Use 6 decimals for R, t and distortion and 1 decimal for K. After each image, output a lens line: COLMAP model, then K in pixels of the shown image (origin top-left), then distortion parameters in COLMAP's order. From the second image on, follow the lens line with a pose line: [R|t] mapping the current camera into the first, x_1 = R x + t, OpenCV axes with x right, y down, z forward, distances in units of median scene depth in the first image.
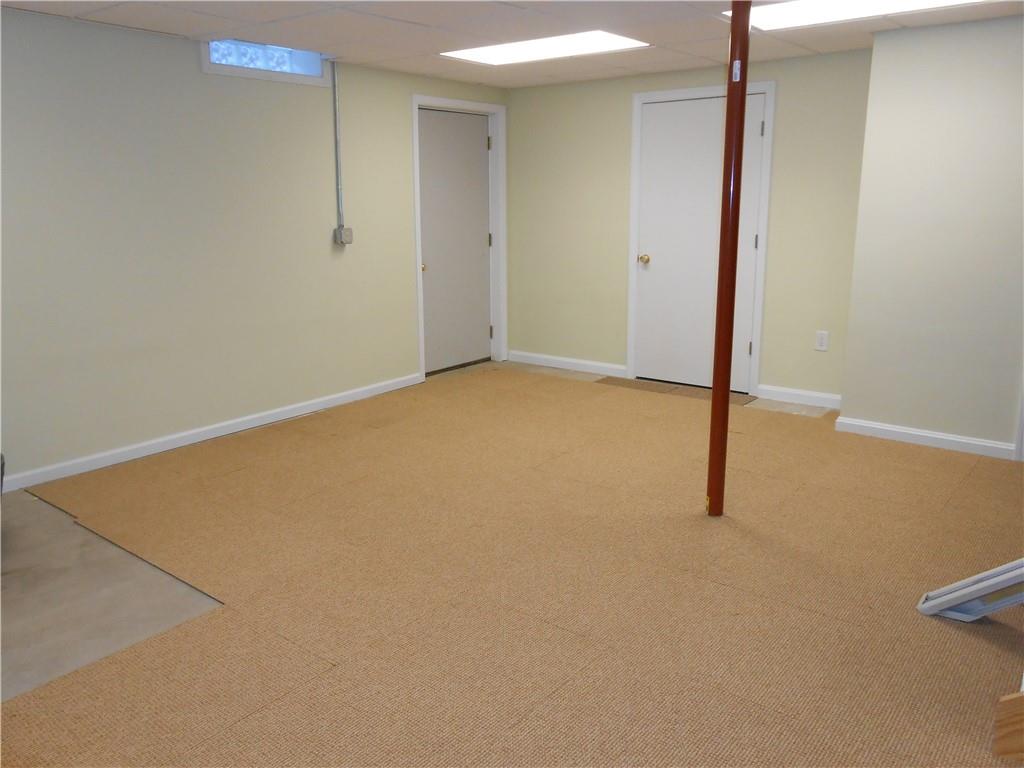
lens RADIAL K [[806.8, 0, 511.6], [0, 806.8, 384.0], [0, 0, 1]] dist [-0.022367, 0.046581]
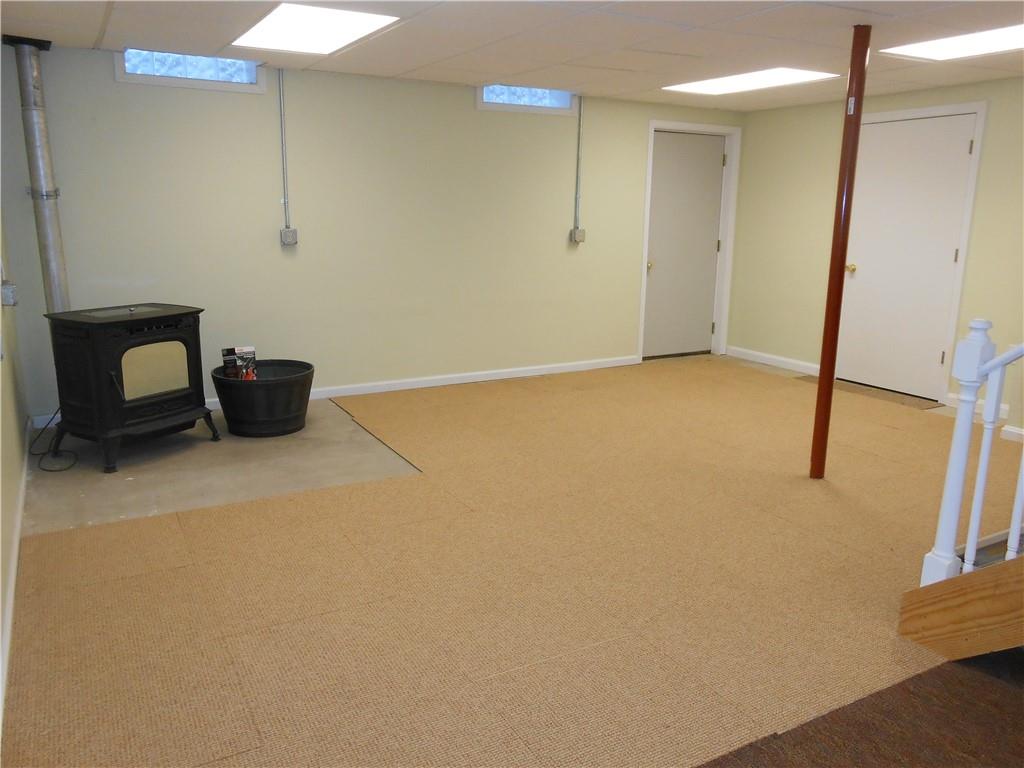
lens RADIAL K [[806.8, 0, 516.9], [0, 806.8, 383.7], [0, 0, 1]] dist [-0.022367, 0.046581]
pose [[0.924899, 0.101962, -0.366286, 0.182505], [-0.106877, 0.994248, 0.006894, 0.043956], [0.364882, 0.032771, 0.930477, -0.179355]]
